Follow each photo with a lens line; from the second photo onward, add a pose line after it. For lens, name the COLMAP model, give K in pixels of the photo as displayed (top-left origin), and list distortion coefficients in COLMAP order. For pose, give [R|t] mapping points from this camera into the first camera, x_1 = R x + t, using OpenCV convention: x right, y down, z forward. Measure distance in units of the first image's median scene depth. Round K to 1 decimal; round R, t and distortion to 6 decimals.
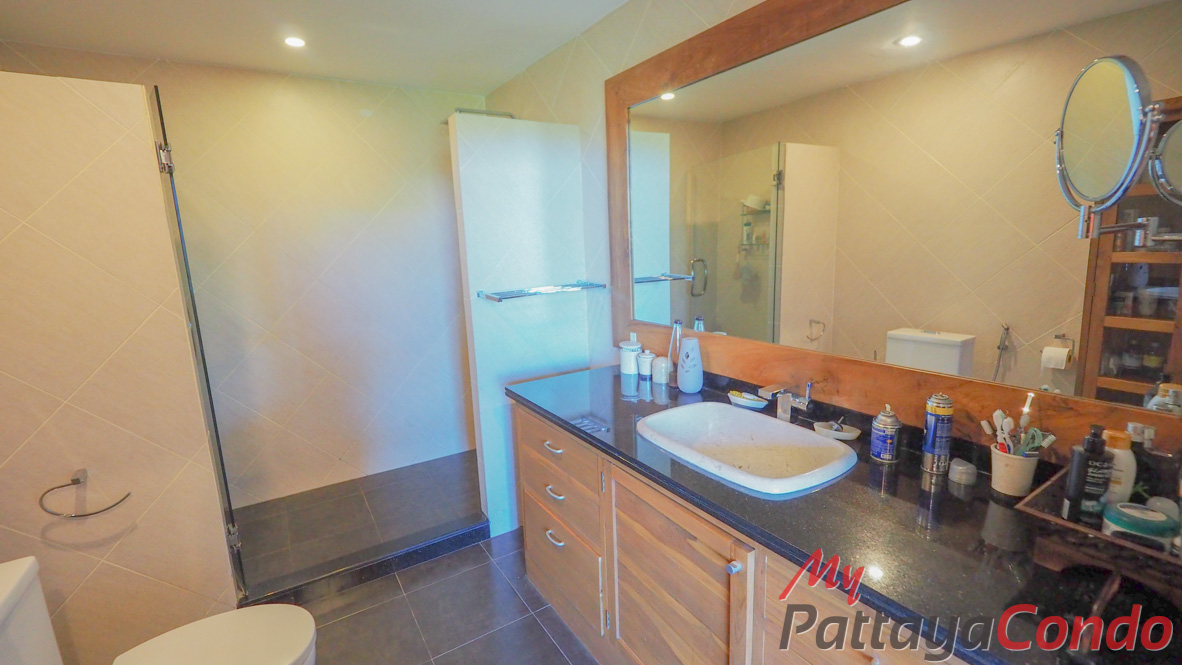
lens RADIAL K [[502.1, 0, 590.2], [0, 502.1, 331.7], [0, 0, 1]] dist [-0.006287, 0.000346]
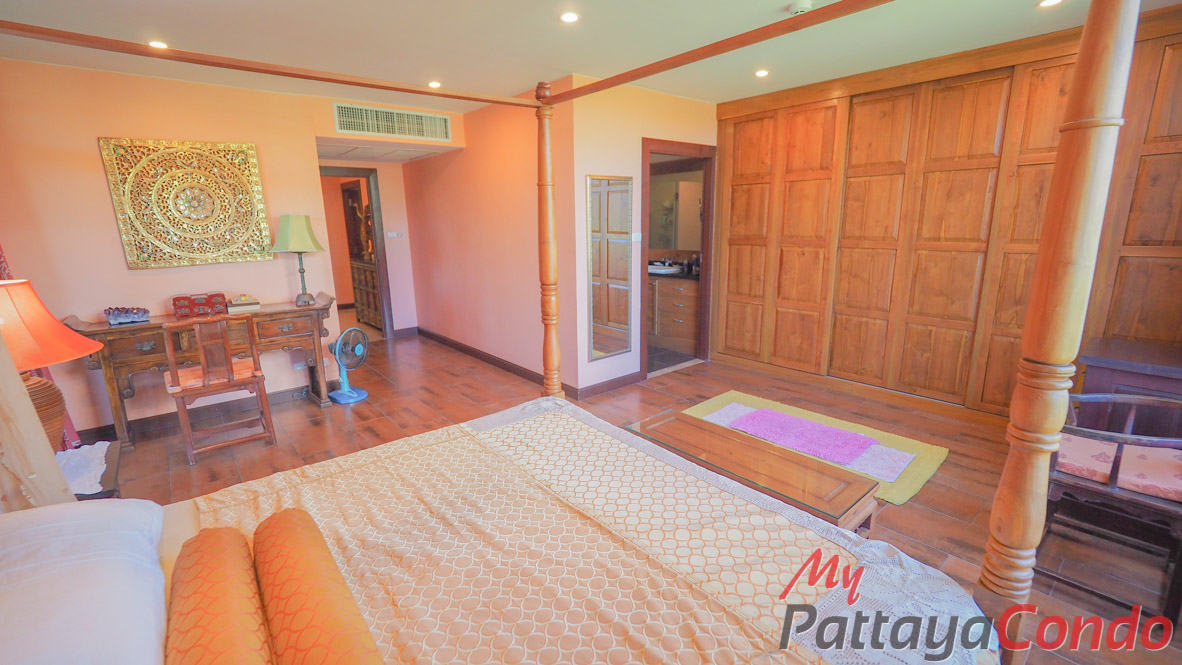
lens RADIAL K [[502.1, 0, 589.2], [0, 502.1, 331.1], [0, 0, 1]] dist [-0.006287, 0.000346]
pose [[0.991939, -0.010260, 0.126303, -0.337751], [0.005965, 0.999393, 0.034330, 0.247974], [-0.126578, -0.033300, 0.991398, -1.322707]]
